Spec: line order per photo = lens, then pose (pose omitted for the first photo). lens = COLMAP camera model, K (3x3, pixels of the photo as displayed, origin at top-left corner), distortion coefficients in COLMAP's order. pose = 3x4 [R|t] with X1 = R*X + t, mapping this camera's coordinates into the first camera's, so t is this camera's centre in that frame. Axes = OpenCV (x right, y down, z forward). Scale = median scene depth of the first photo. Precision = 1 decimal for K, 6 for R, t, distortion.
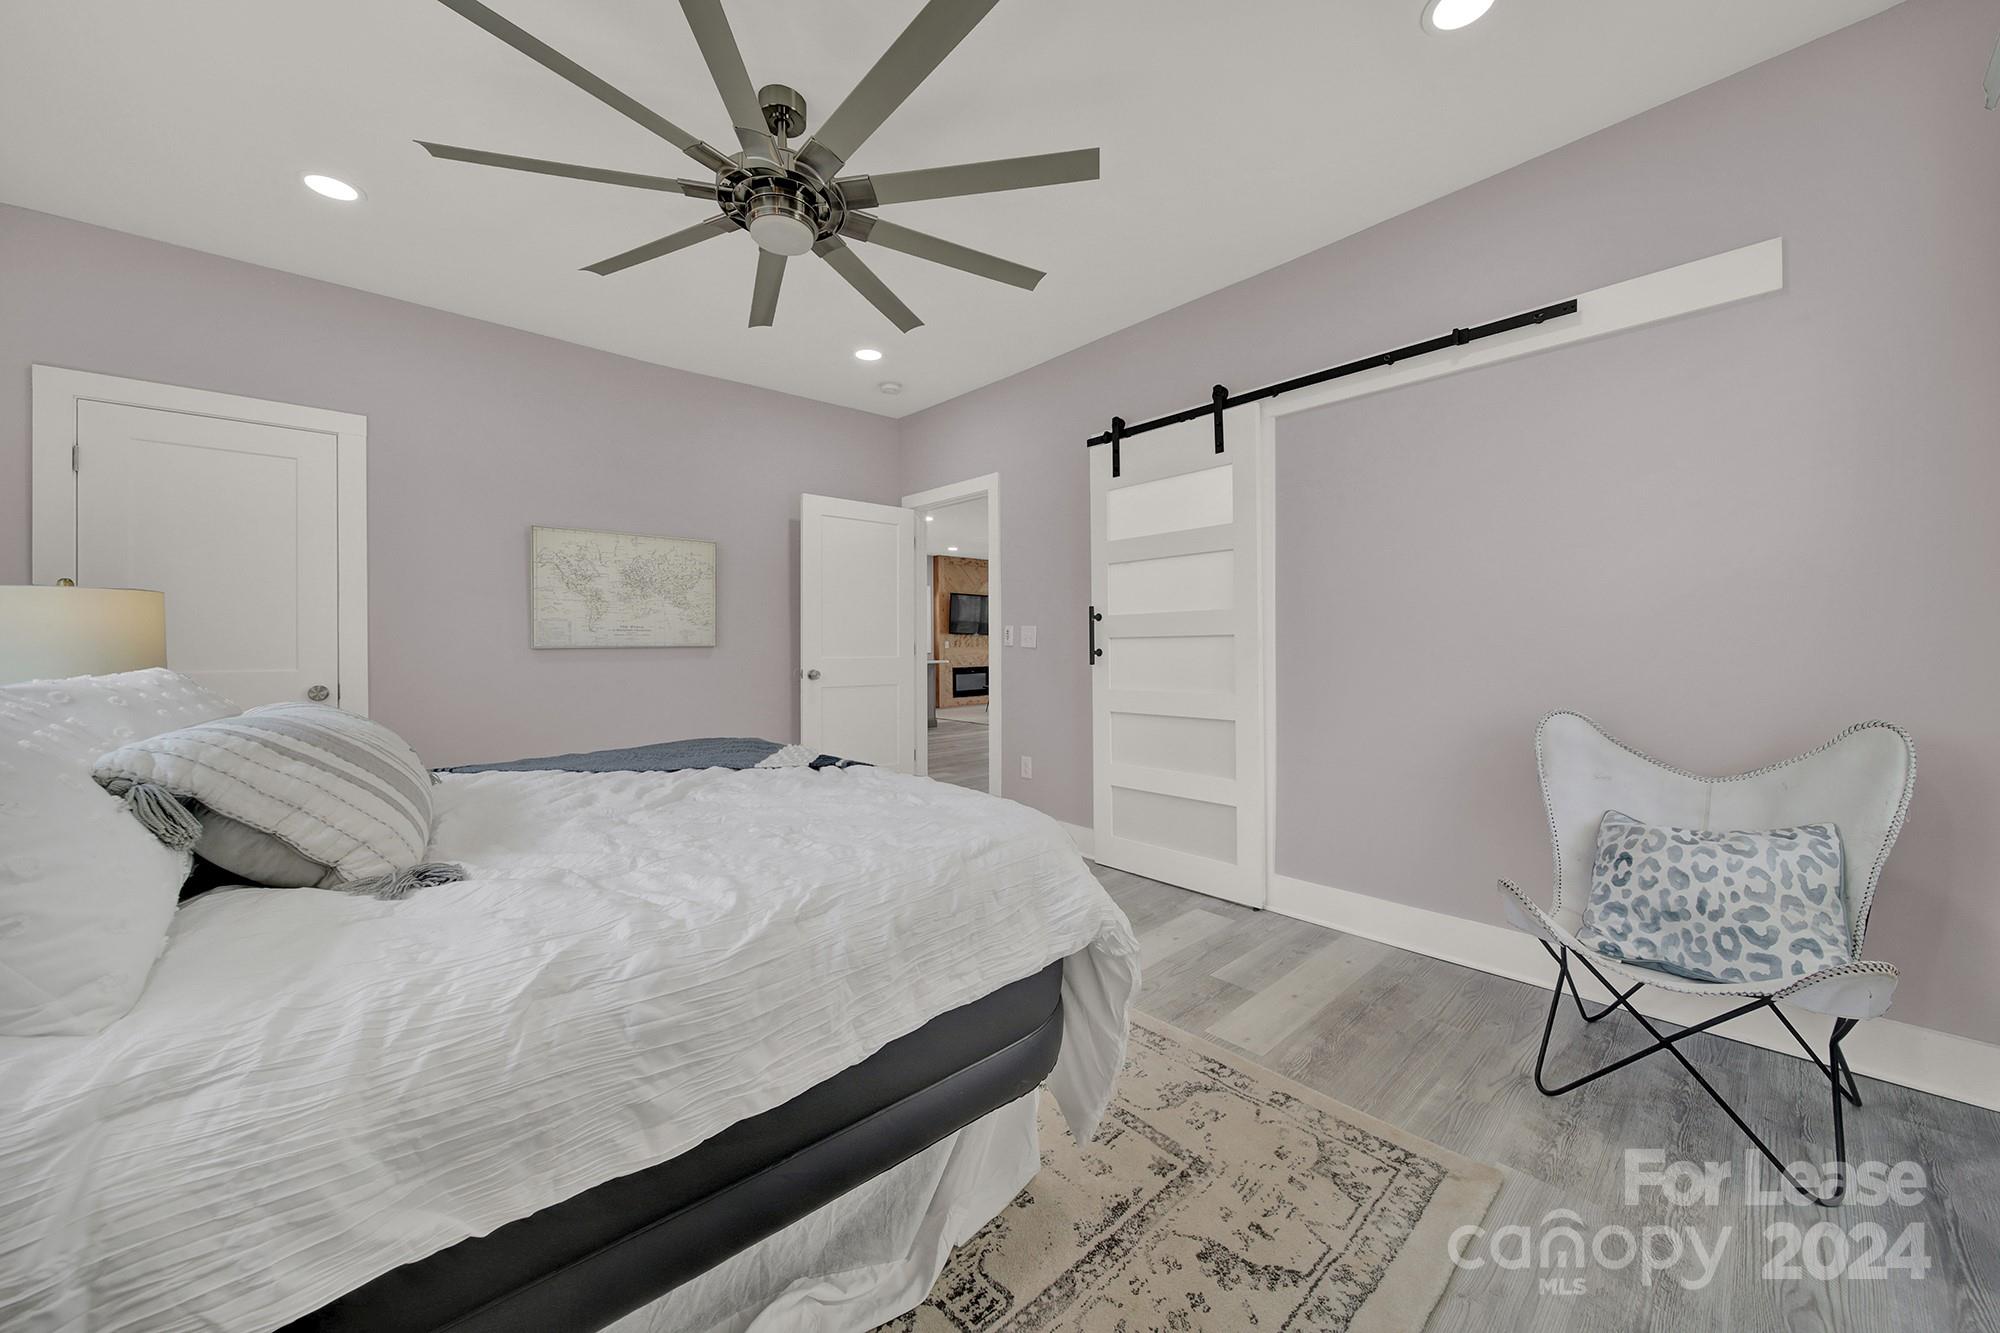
lens RADIAL K [[712.5, 0, 995.4], [0, 712.5, 645.9], [0, 0, 1]] dist [-0.000733, -0.001725]
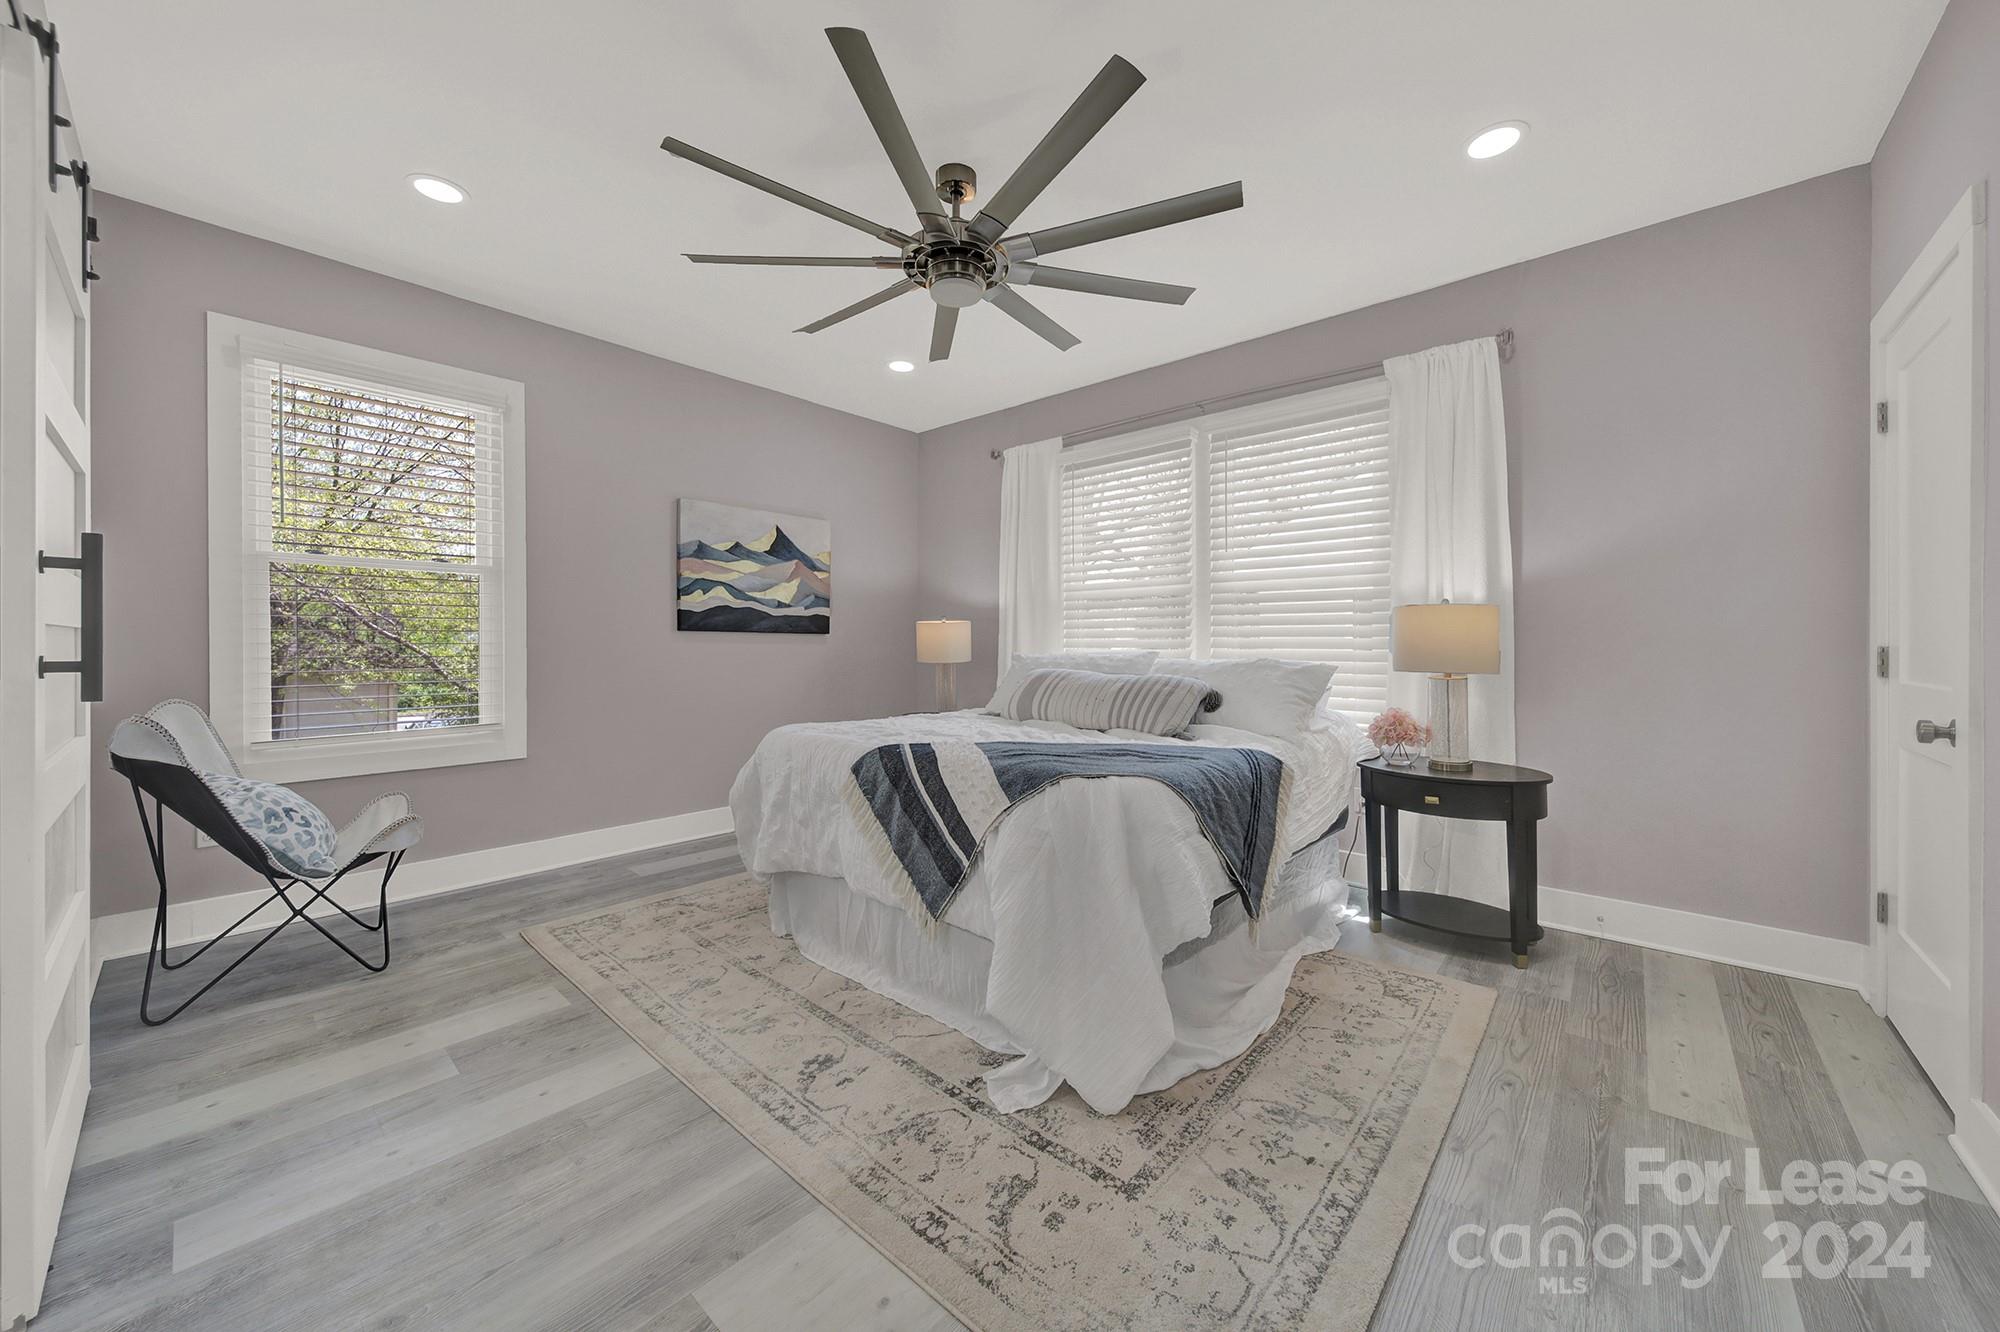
lens RADIAL K [[712.5, 0, 1001.1], [0, 712.5, 653.5], [0, 0, 1]] dist [-0.000733, -0.001725]
pose [[-0.992558, -0.005664, -0.121643, -0.238764], [-0.007471, 0.999868, 0.014401, -0.015689], [0.121546, 0.015203, -0.992469, 2.331193]]
